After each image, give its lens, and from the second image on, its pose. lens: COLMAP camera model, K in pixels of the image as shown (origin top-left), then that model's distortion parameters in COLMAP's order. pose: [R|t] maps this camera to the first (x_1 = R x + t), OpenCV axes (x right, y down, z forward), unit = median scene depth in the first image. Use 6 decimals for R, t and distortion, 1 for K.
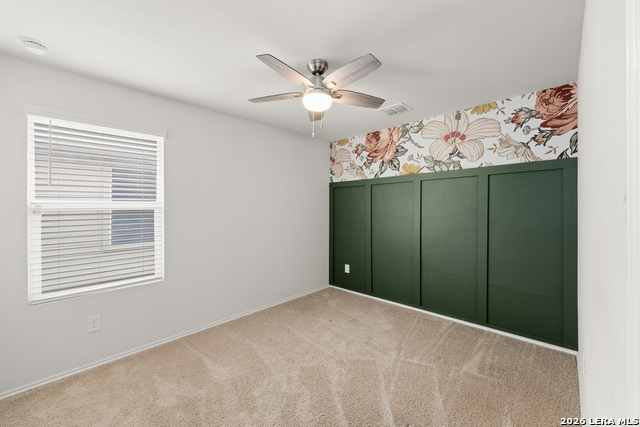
lens RADIAL K [[246.7, 0, 318.6], [0, 246.7, 208.7], [0, 0, 1]] dist [-0.003144, -0.000563]
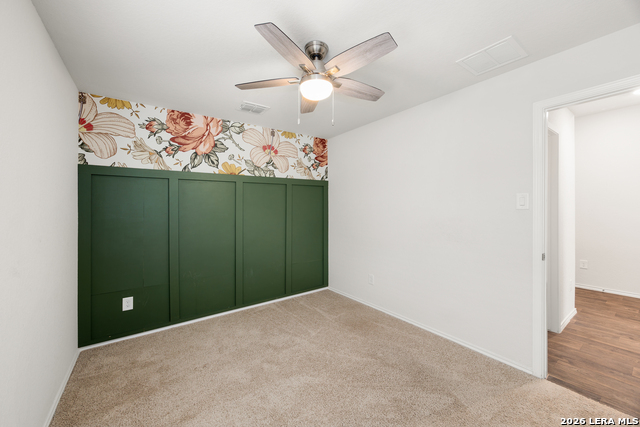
lens RADIAL K [[246.7, 0, 316.2], [0, 246.7, 213.4], [0, 0, 1]] dist [-0.003144, -0.000563]
pose [[0.193157, -0.015708, 0.981042, -0.509859], [0.010592, 0.999847, 0.013924, 0.004639], [-0.981111, 0.007702, 0.193294, 0.479188]]
